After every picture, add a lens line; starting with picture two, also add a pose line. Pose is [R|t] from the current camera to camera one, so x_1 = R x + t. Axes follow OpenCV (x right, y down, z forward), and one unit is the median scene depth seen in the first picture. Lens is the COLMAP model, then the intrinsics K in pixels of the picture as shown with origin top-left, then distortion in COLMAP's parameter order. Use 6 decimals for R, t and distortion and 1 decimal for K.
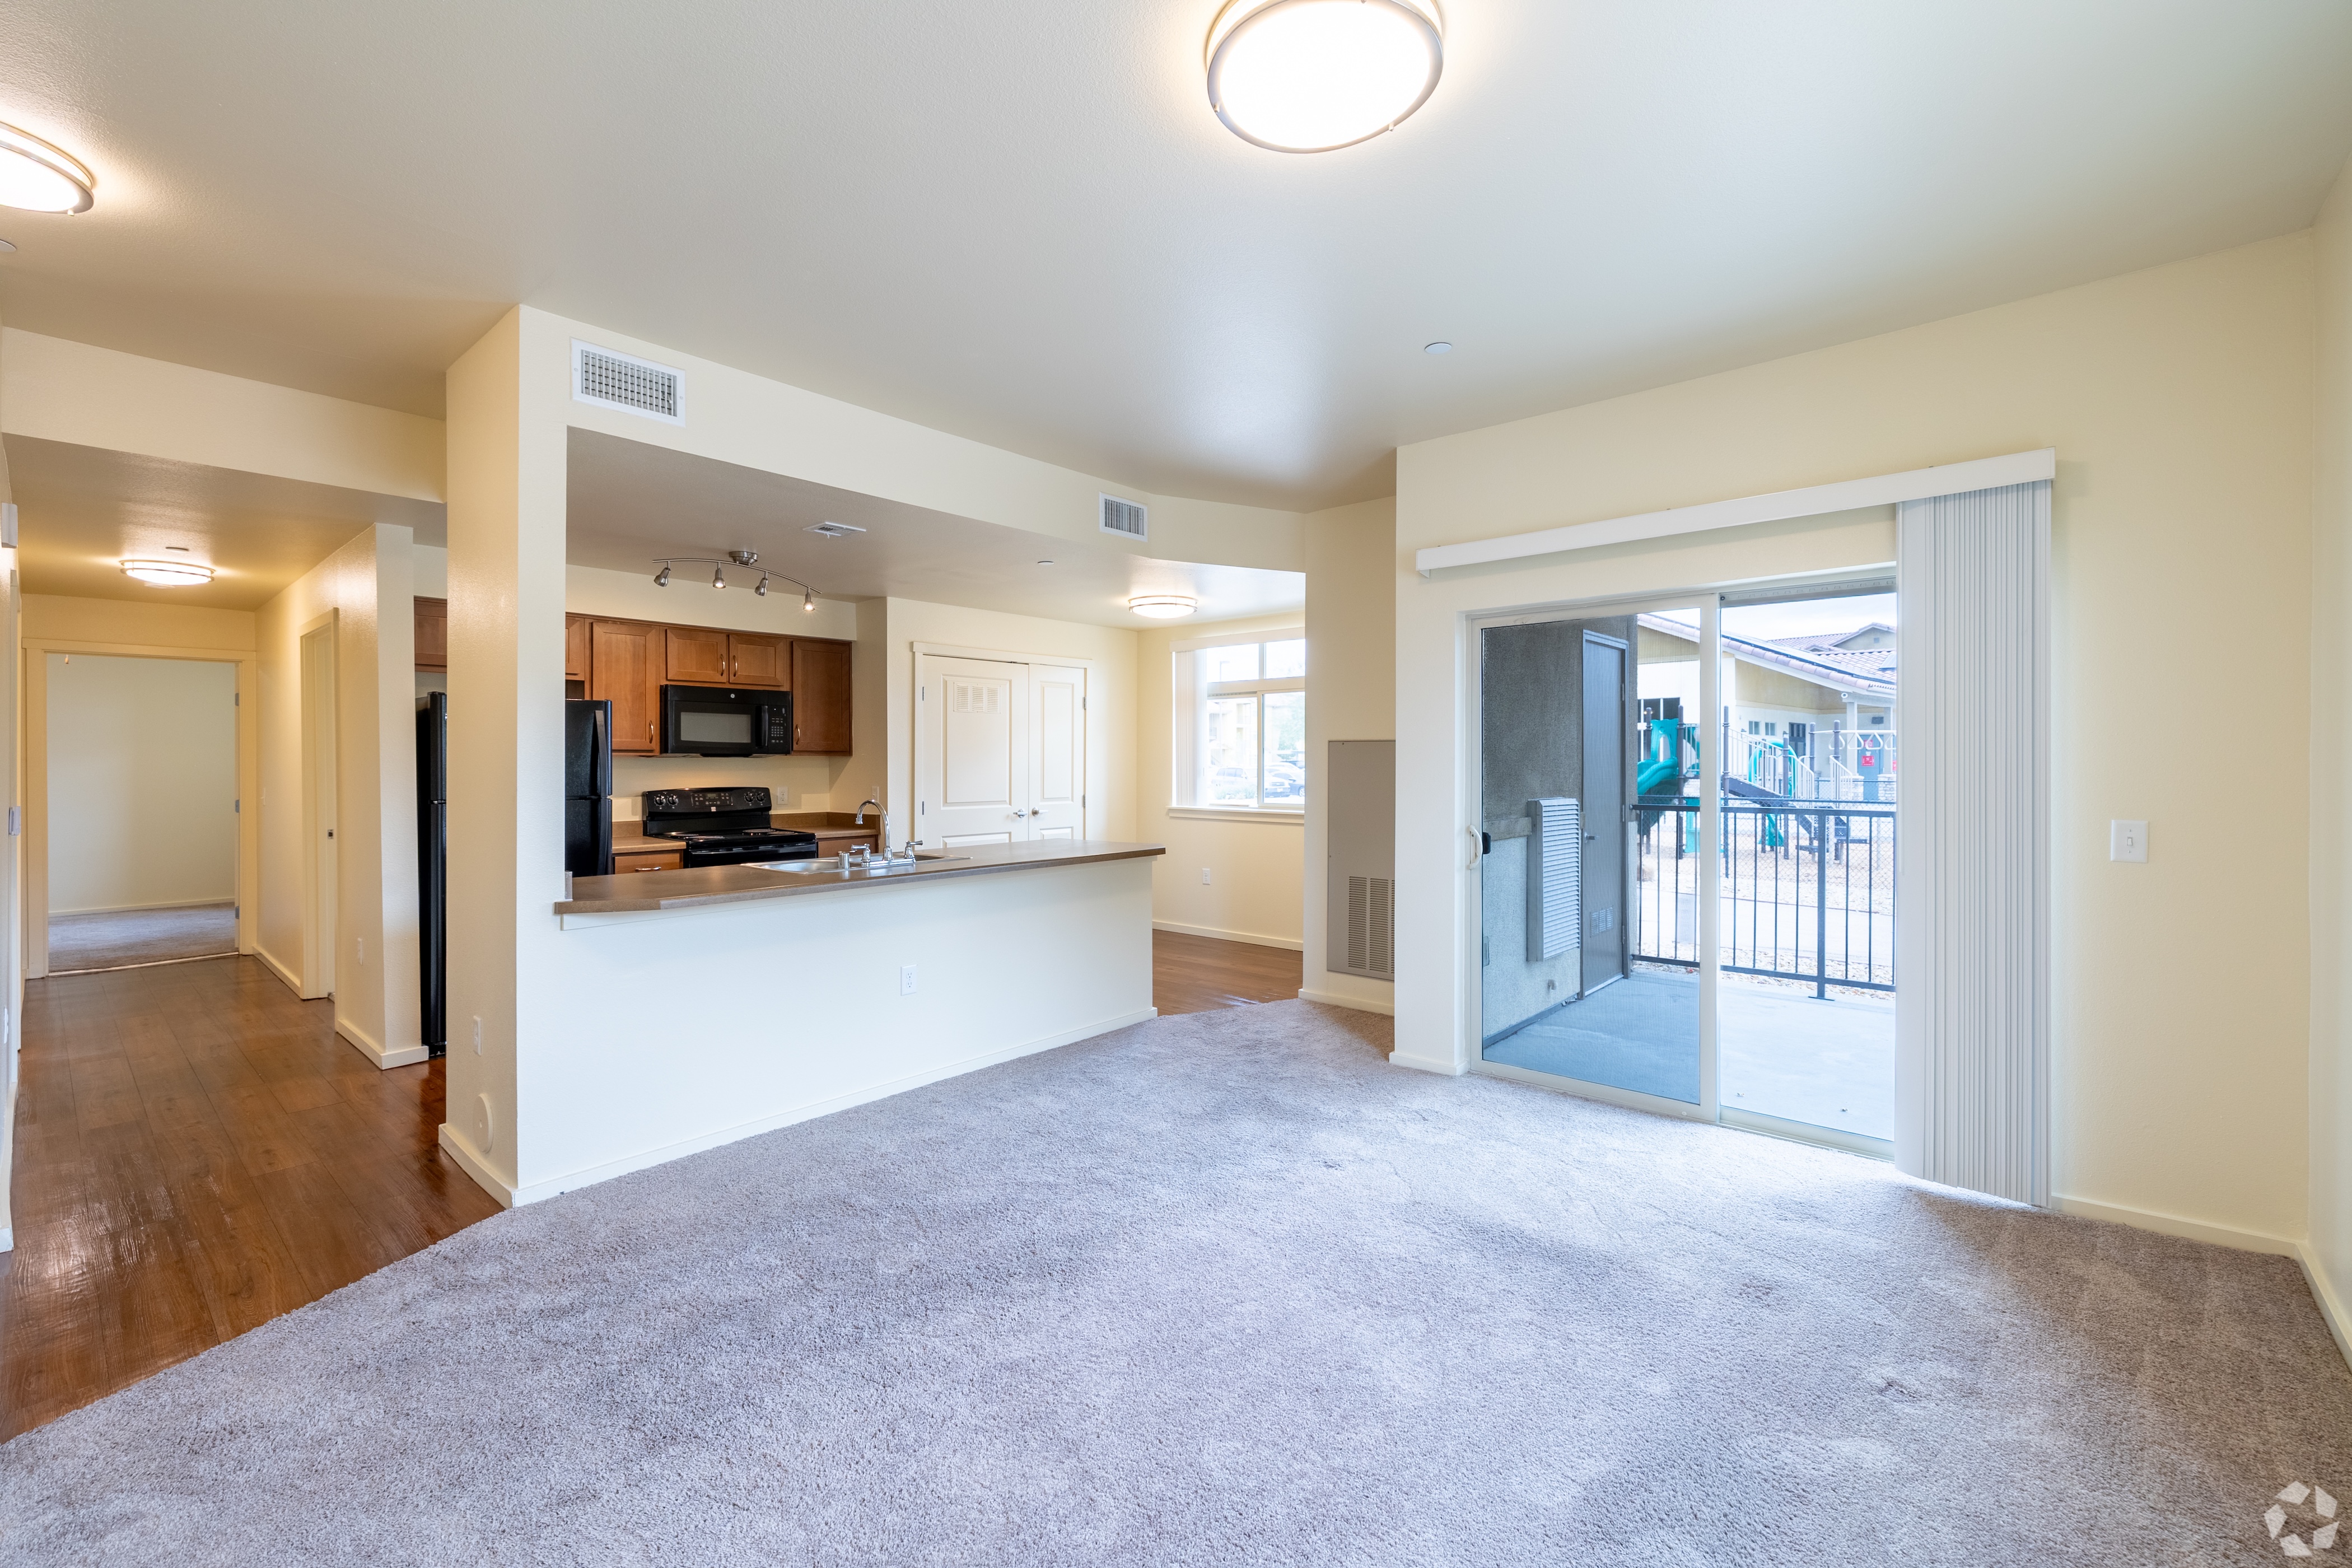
lens RADIAL K [[981.2, 0, 1181.5], [0, 981.2, 774.1], [0, 0, 1]] dist [0.002448, 0.000283]
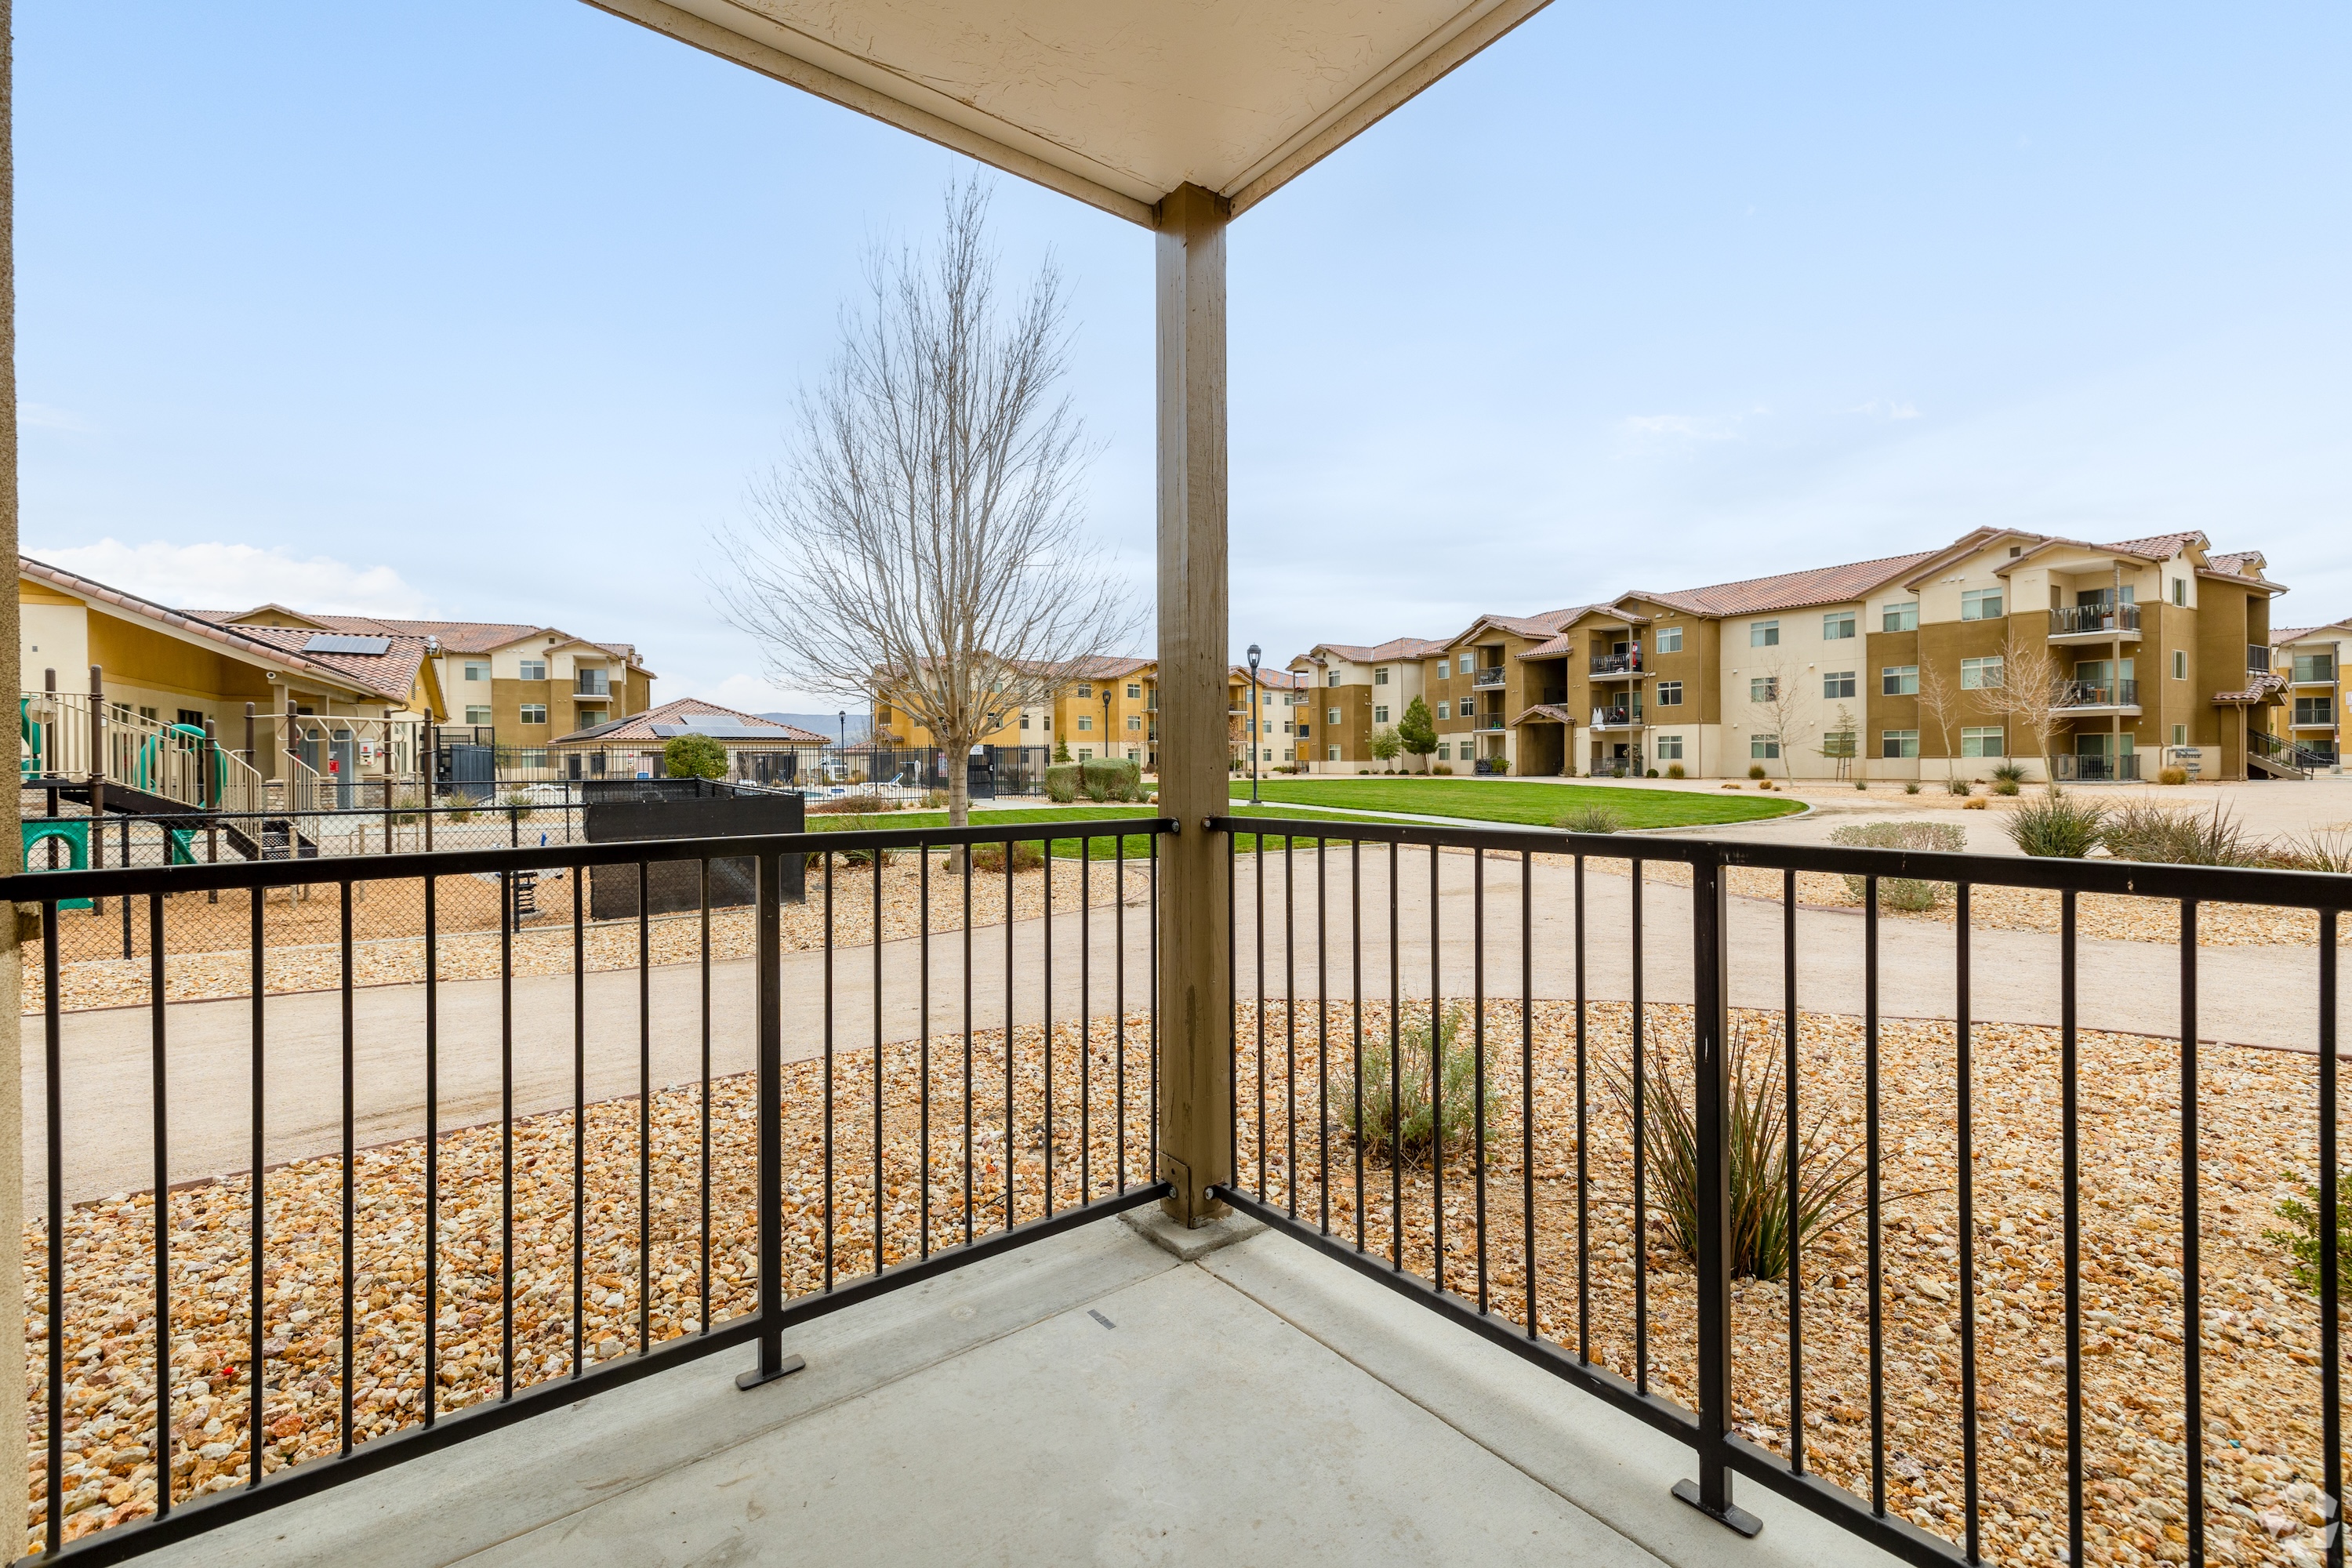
lens RADIAL K [[981.2, 0, 1183.8], [0, 981.2, 773.9], [0, 0, 1]] dist [0.002448, 0.000283]
pose [[0.209262, -0.013768, 0.977763, 0.332253], [0.013472, 0.999847, 0.011196, 0.009867], [-0.977767, 0.010829, 0.209415, 0.759766]]
